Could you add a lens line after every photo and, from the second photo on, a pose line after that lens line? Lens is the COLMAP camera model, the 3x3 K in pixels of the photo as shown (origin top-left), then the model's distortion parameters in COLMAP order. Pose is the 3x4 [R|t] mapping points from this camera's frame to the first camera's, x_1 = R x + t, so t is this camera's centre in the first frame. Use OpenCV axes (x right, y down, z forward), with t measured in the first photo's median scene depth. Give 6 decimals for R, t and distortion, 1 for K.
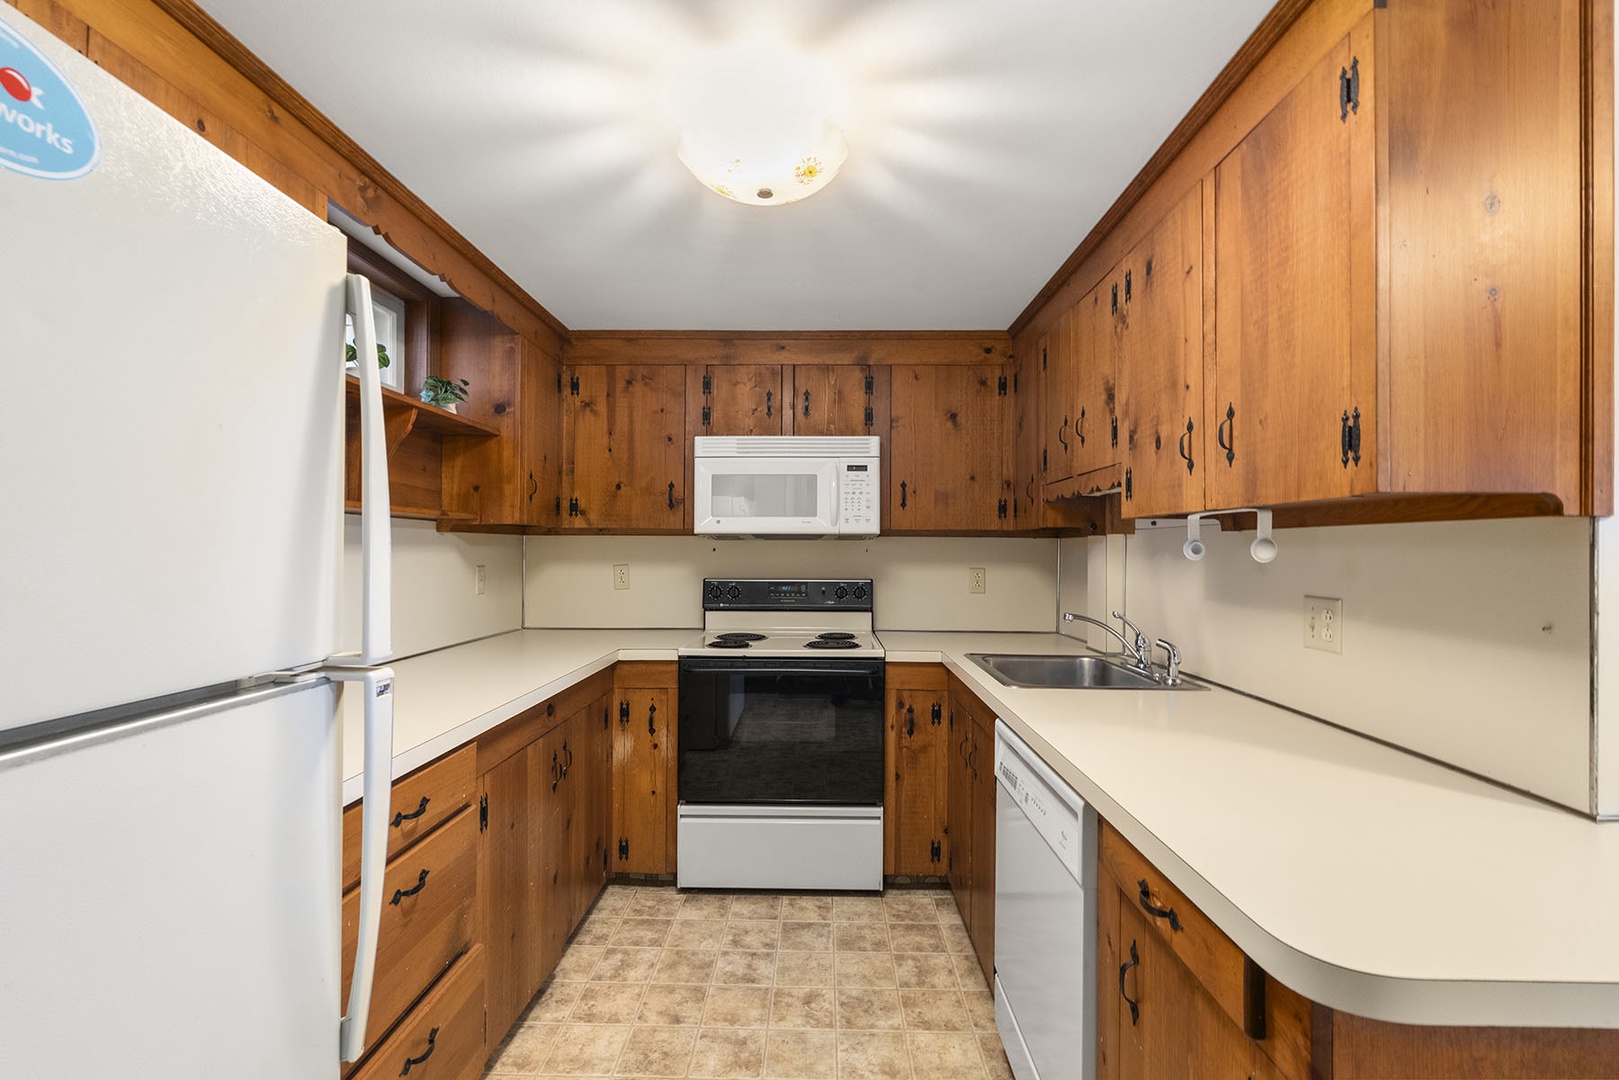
lens RADIAL K [[711.4, 0, 807.7], [0, 711.4, 540.1], [0, 0, 1]] dist [-0.004146, 0.001206]
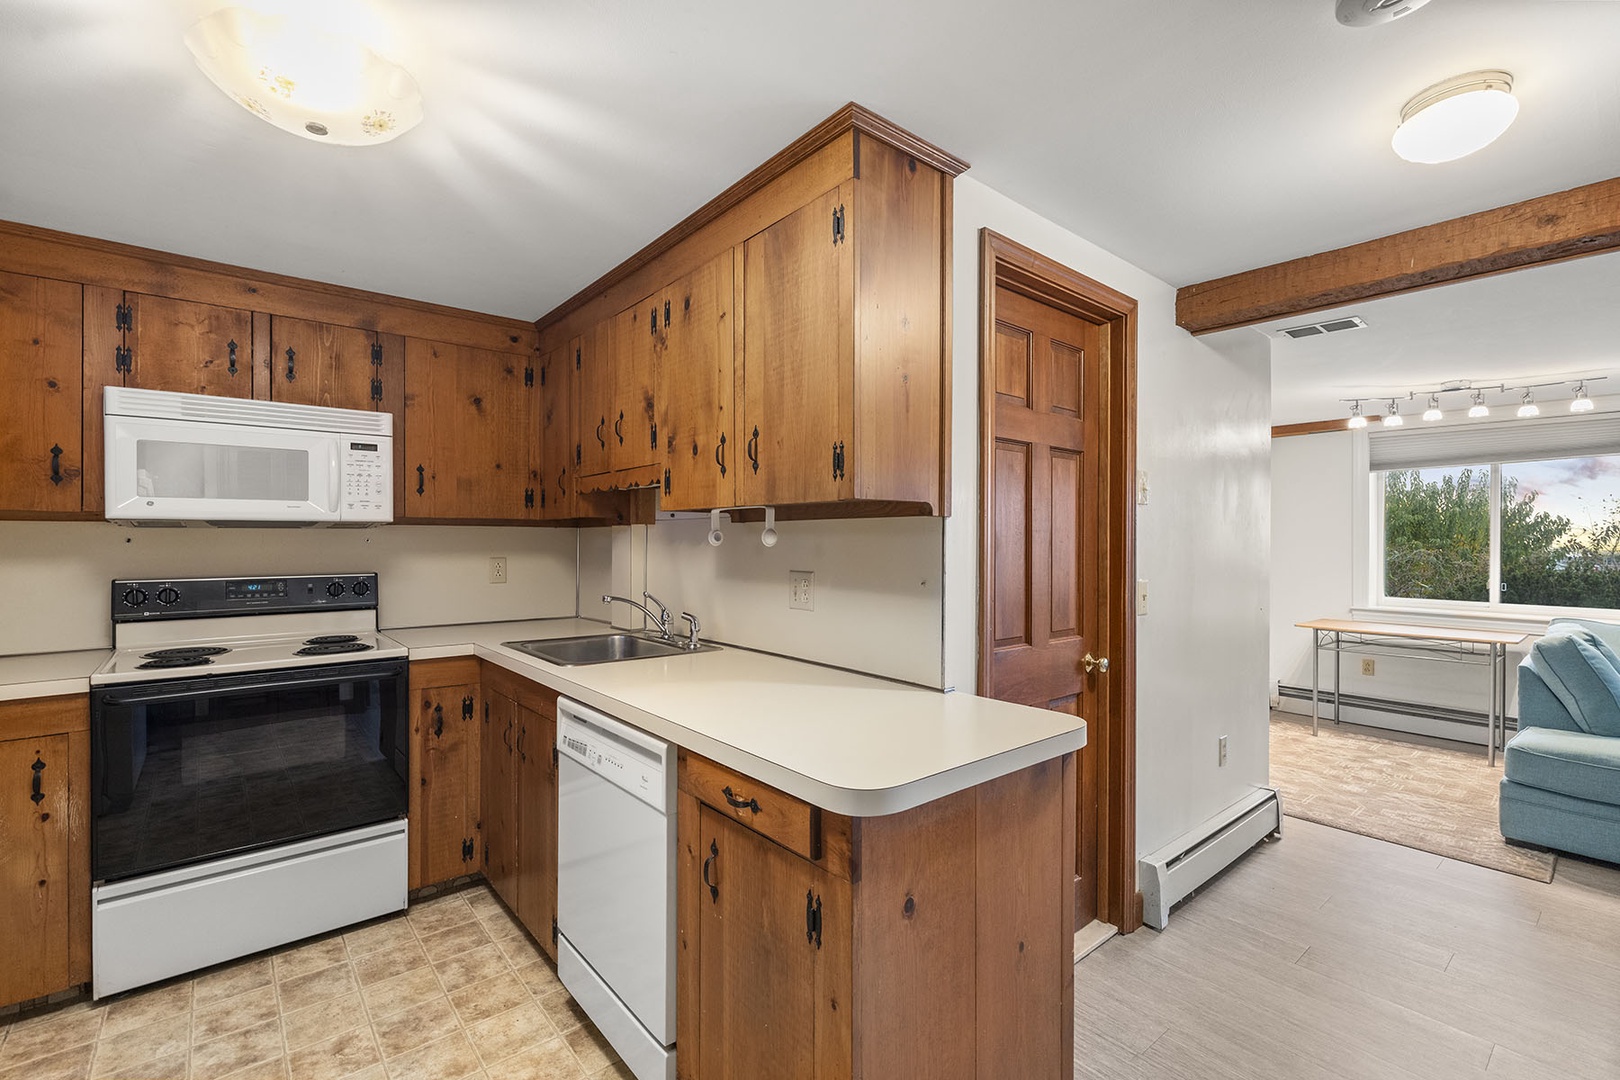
lens RADIAL K [[711.8, 0, 812.9], [0, 711.8, 540.7], [0, 0, 1]] dist [-0.004146, 0.001206]
pose [[0.751769, -0.006006, 0.659399, -0.125752], [-0.003980, 0.999899, 0.013644, 0.001309], [-0.659414, -0.012882, 0.751670, -0.042222]]
